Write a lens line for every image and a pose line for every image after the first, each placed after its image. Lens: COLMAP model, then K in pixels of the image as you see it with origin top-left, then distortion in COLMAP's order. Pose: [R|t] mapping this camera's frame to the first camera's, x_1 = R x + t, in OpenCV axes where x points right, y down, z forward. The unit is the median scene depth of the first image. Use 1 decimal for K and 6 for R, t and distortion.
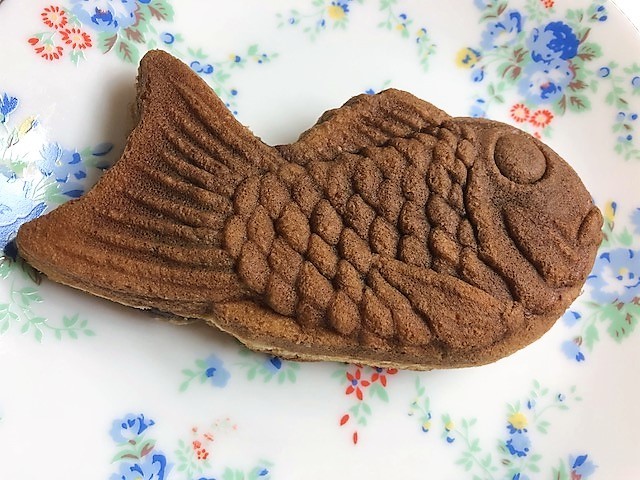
lens RADIAL K [[542.5, 0, 319.7], [0, 542.5, 240.4], [0, 0, 1]] dist [0.003195, 0.001010]
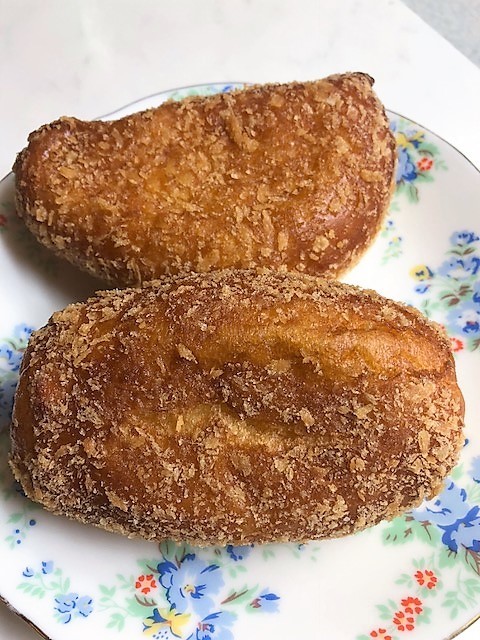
lens RADIAL K [[542.5, 0, 240.5], [0, 542.5, 320.1], [0, 0, 1]] dist [0.003195, 0.001010]
pose [[0.754315, 0.469861, -0.458518, 0.563407], [-0.589536, 0.792109, -0.158150, 0.160106], [0.288887, 0.389608, 0.874500, -0.097408]]
